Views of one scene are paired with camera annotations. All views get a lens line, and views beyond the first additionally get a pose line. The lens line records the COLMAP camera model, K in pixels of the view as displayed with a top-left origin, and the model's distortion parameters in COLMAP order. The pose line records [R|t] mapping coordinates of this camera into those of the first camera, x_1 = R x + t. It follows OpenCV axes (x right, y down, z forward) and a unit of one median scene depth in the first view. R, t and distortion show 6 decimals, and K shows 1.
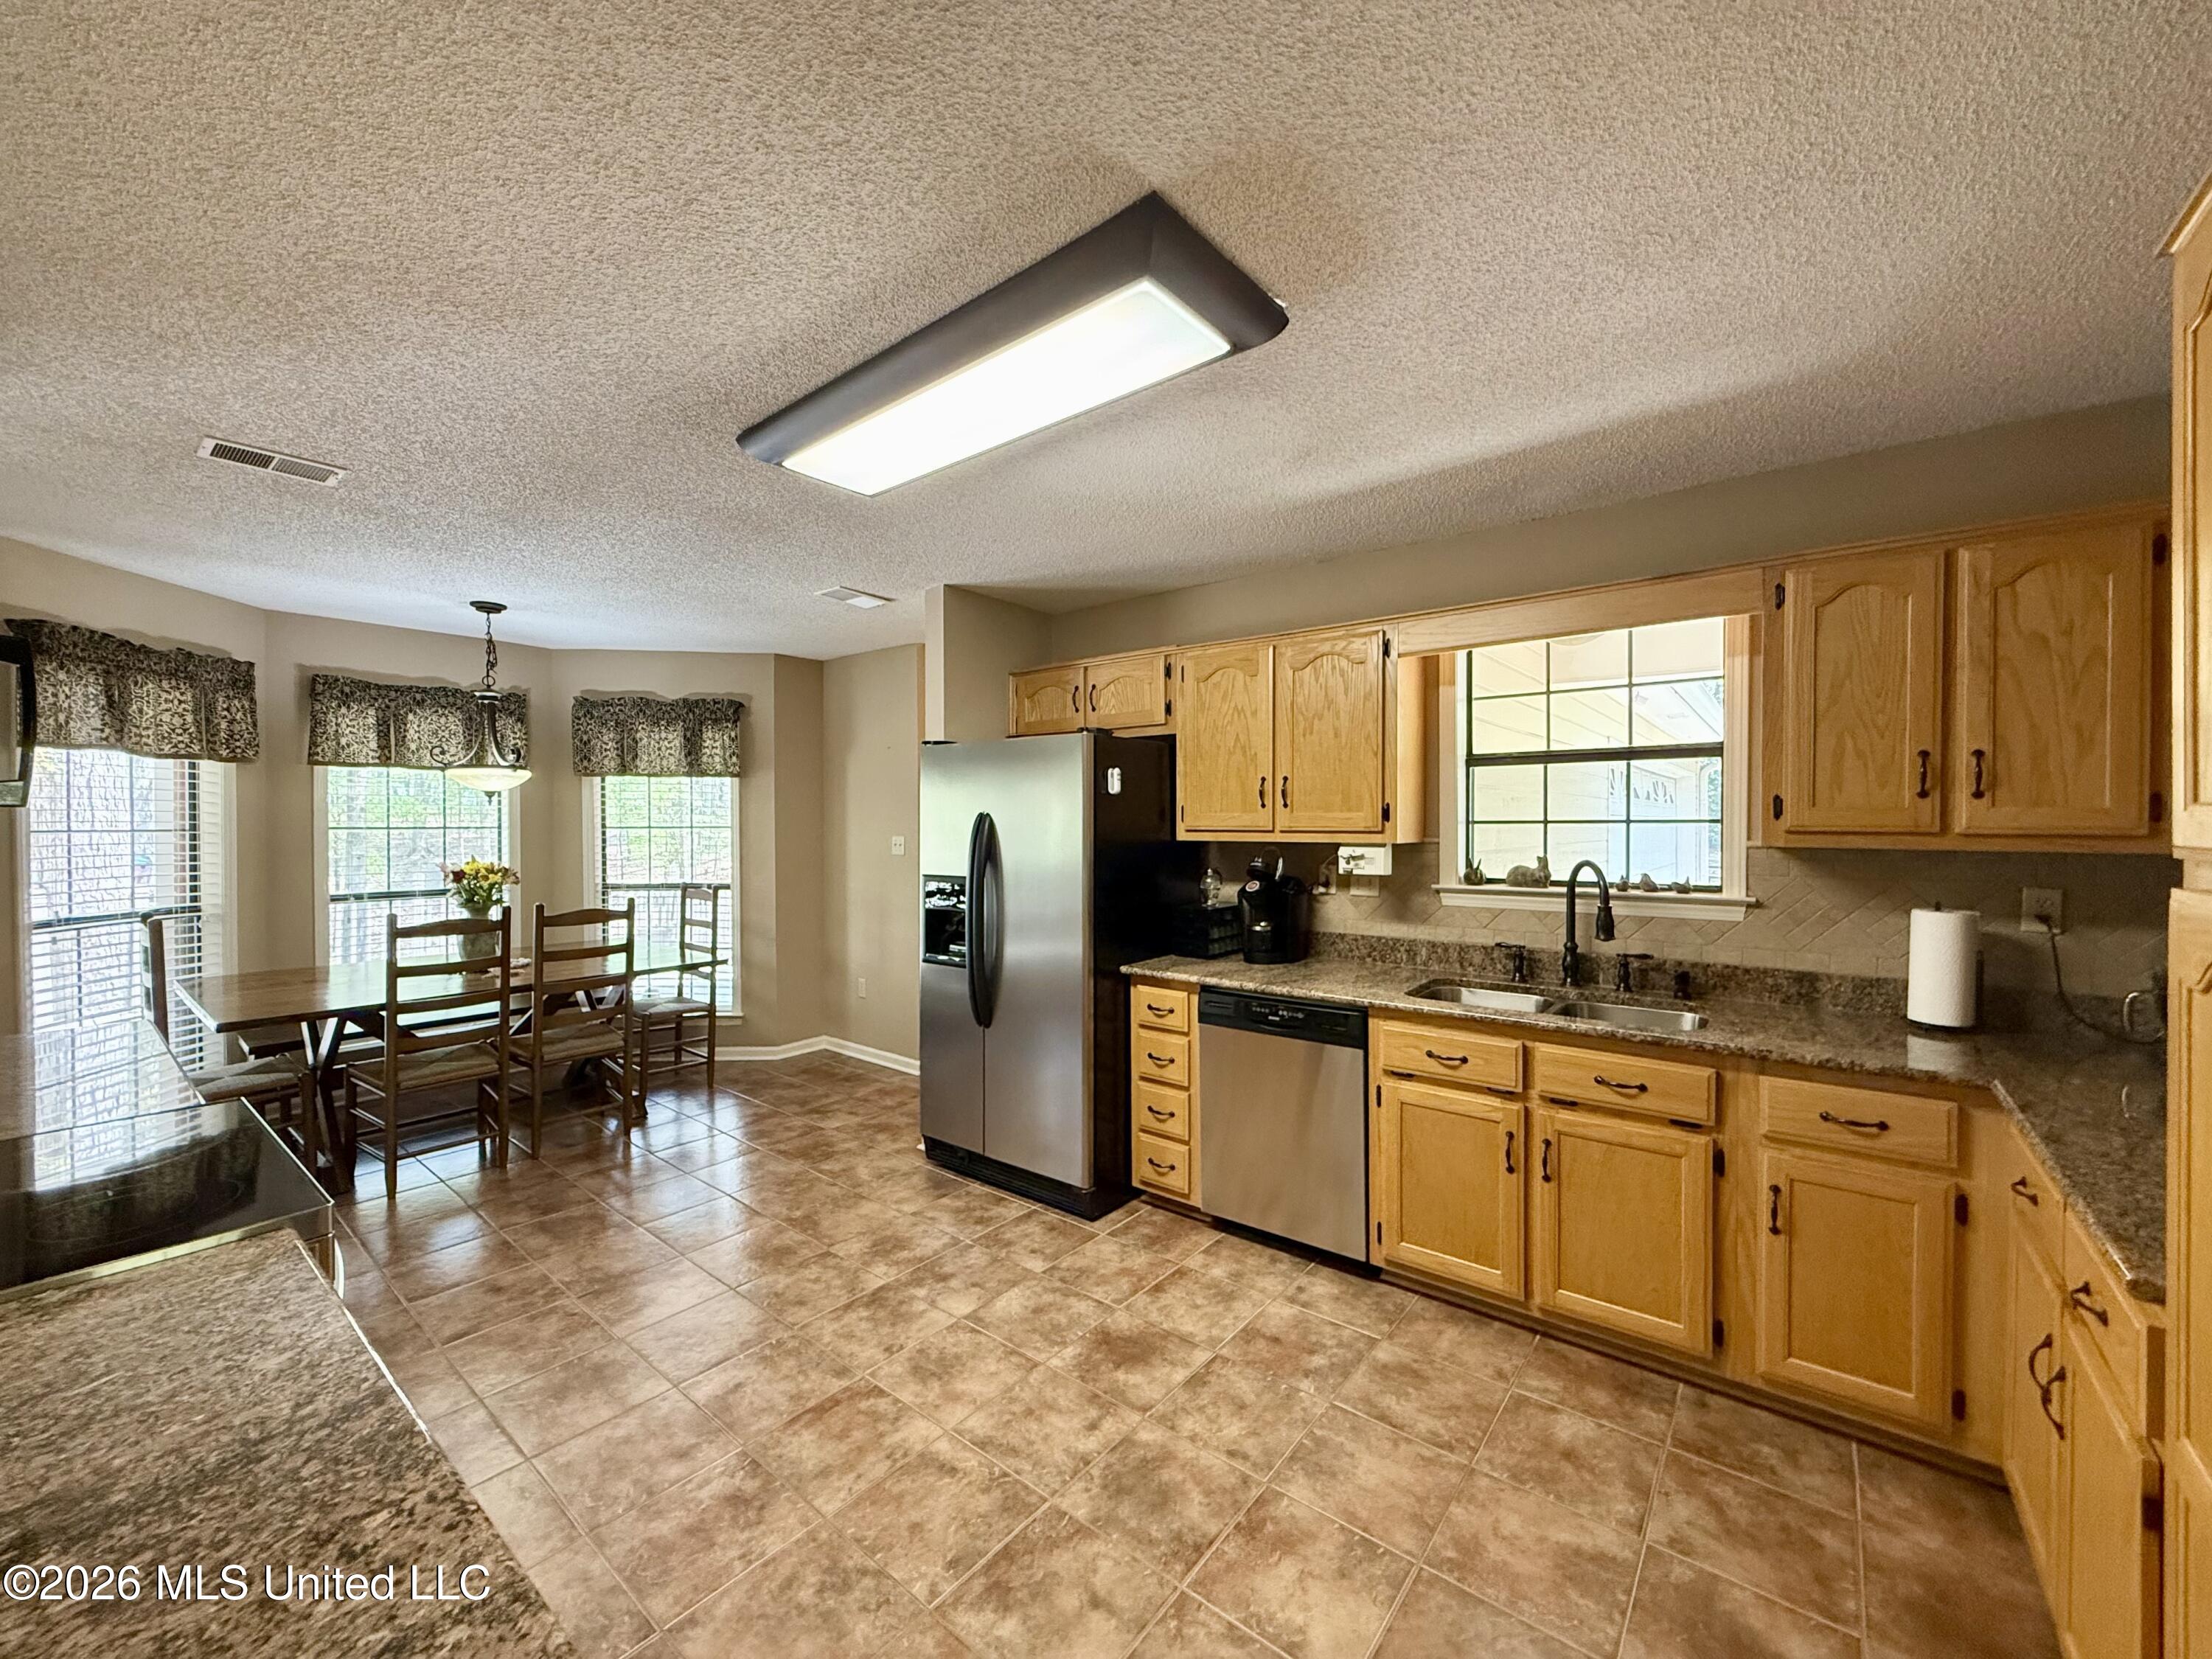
lens RADIAL K [[879.8, 0, 1099.0], [0, 879.8, 830.0], [0, 0, 1]] dist [0.000060, 0.000053]
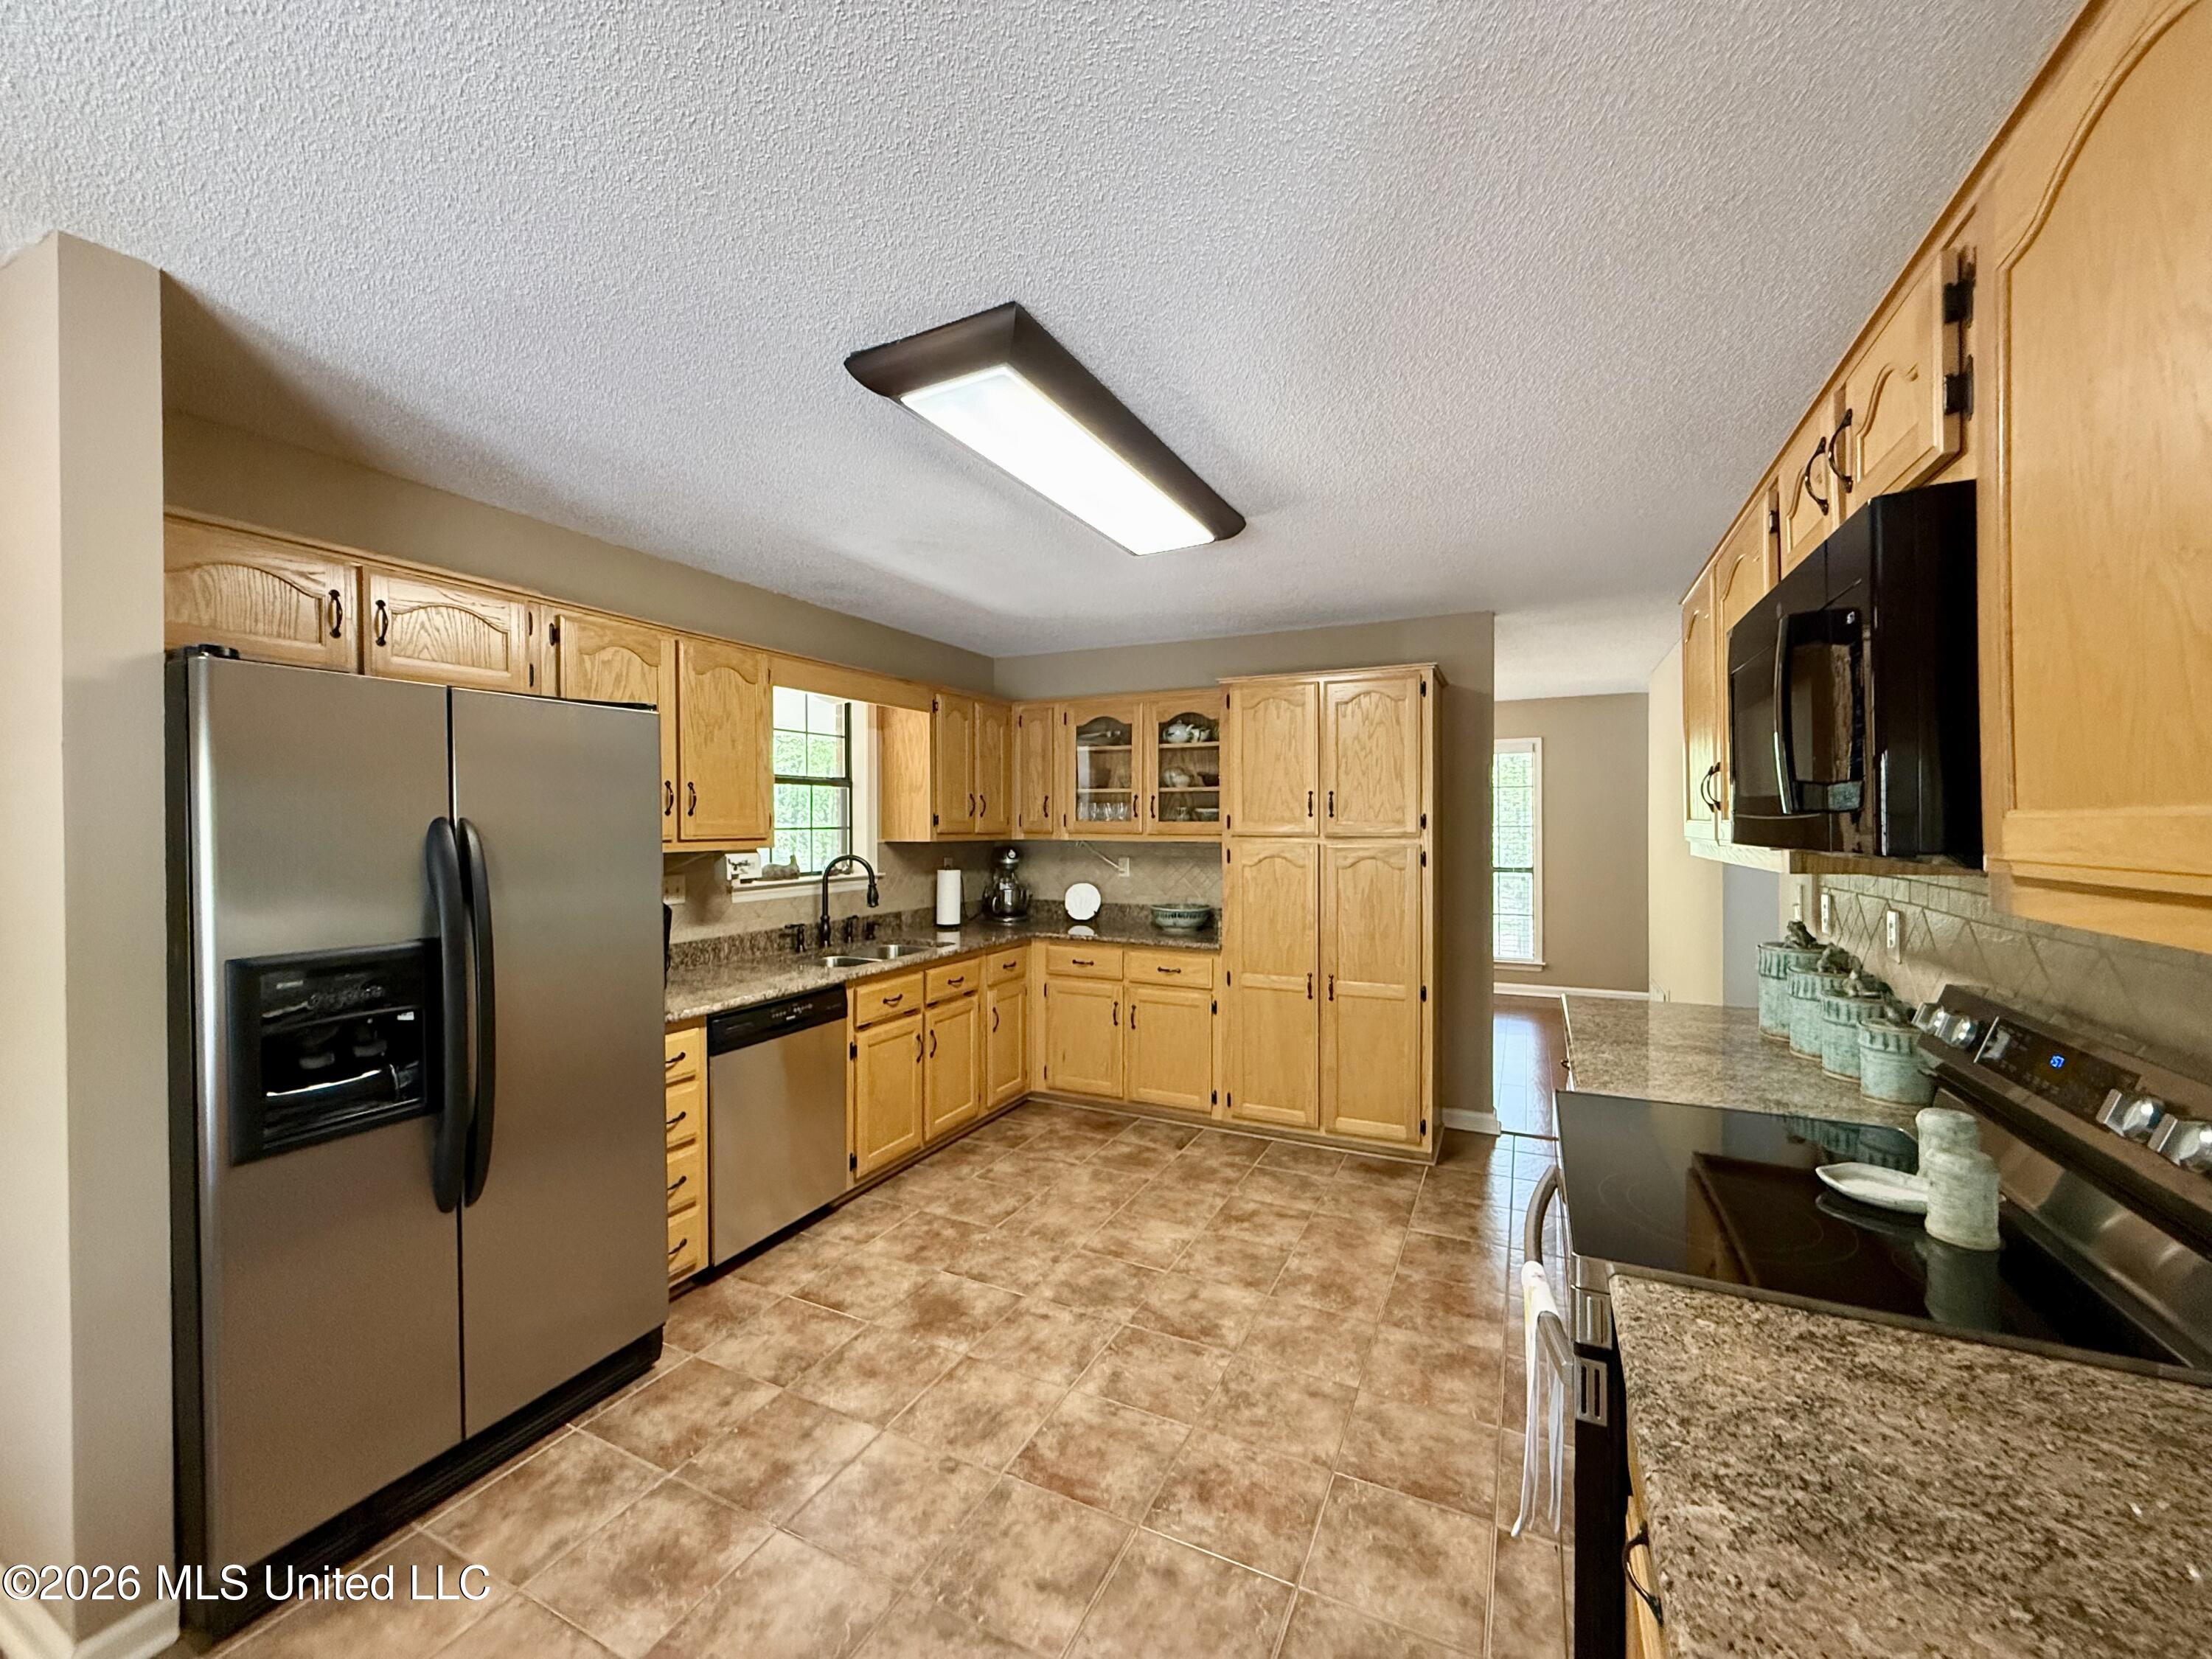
lens RADIAL K [[879.8, 0, 1099.0], [0, 879.8, 830.0], [0, 0, 1]] dist [0.000060, 0.000053]
pose [[-0.223460, -0.006626, 0.974691, -0.813847], [0.015381, 0.999828, 0.010323, -0.012990], [-0.974592, 0.017298, -0.223320, 0.788598]]
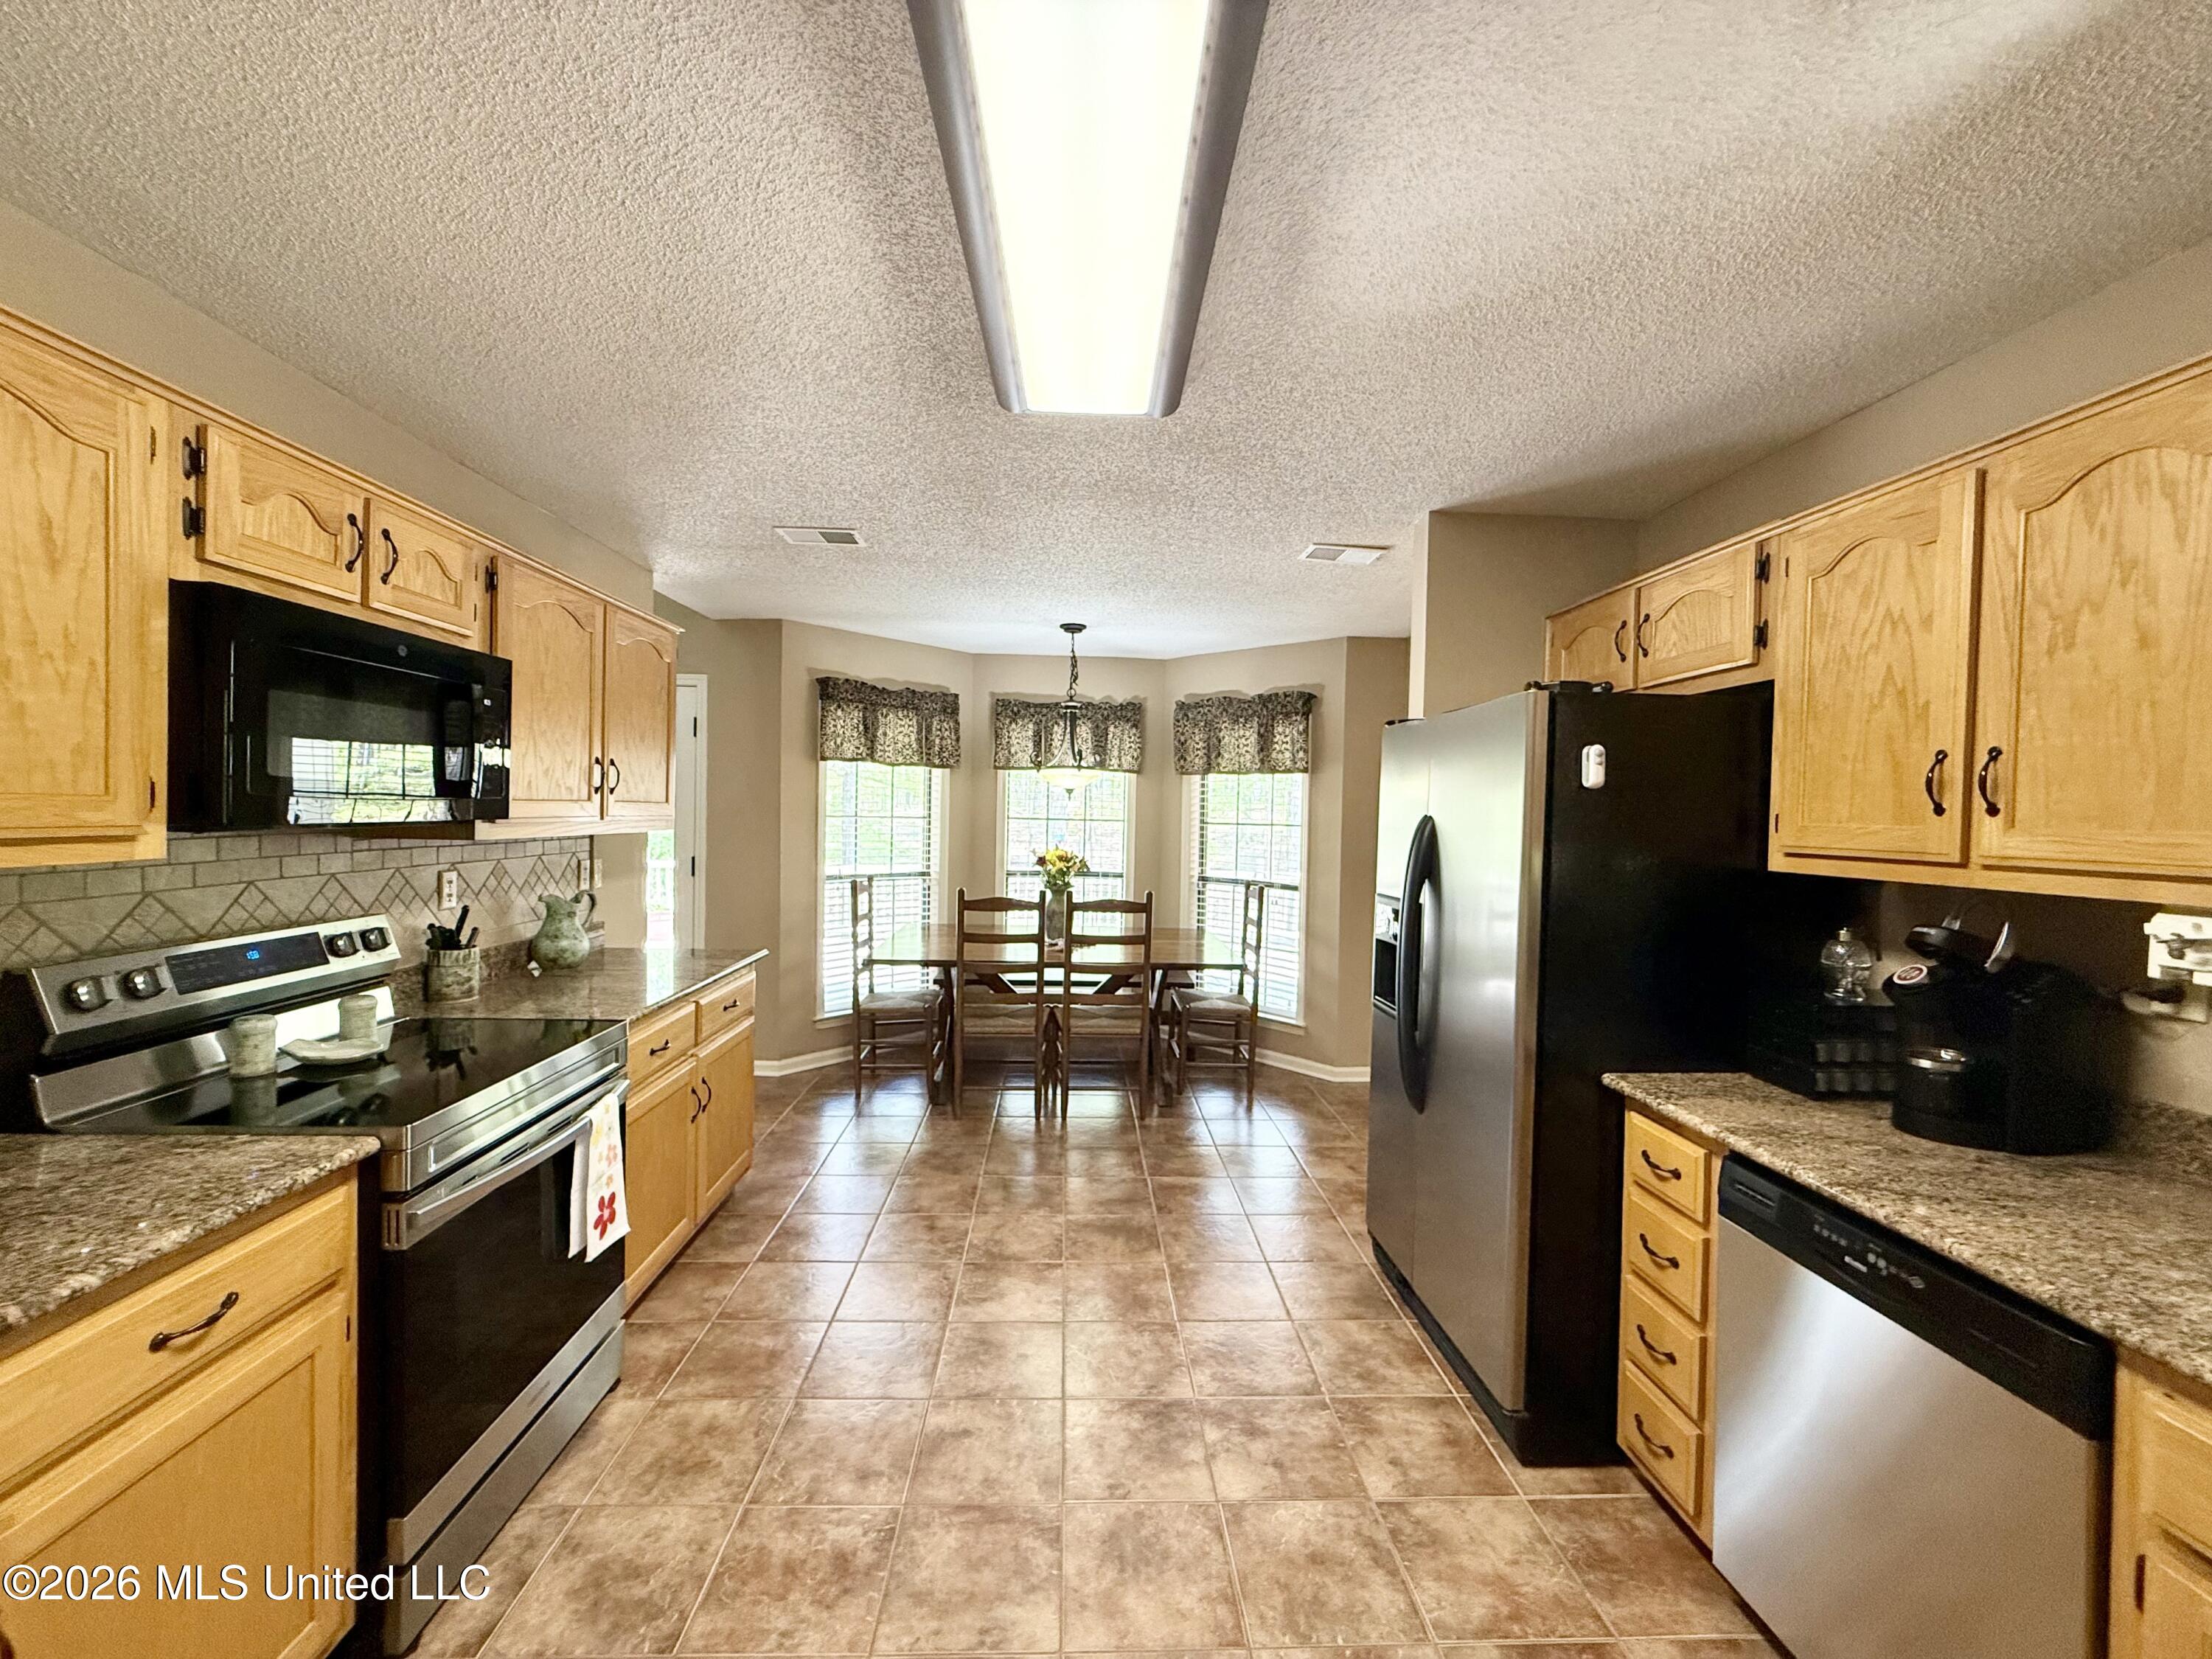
lens RADIAL K [[879.8, 0, 1099.0], [0, 879.8, 830.0], [0, 0, 1]] dist [0.000060, 0.000053]
pose [[0.660743, 0.030818, -0.749980, 0.250479], [-0.029347, 0.999454, 0.015214, -0.011314], [0.750039, 0.011957, 0.661286, 0.347642]]
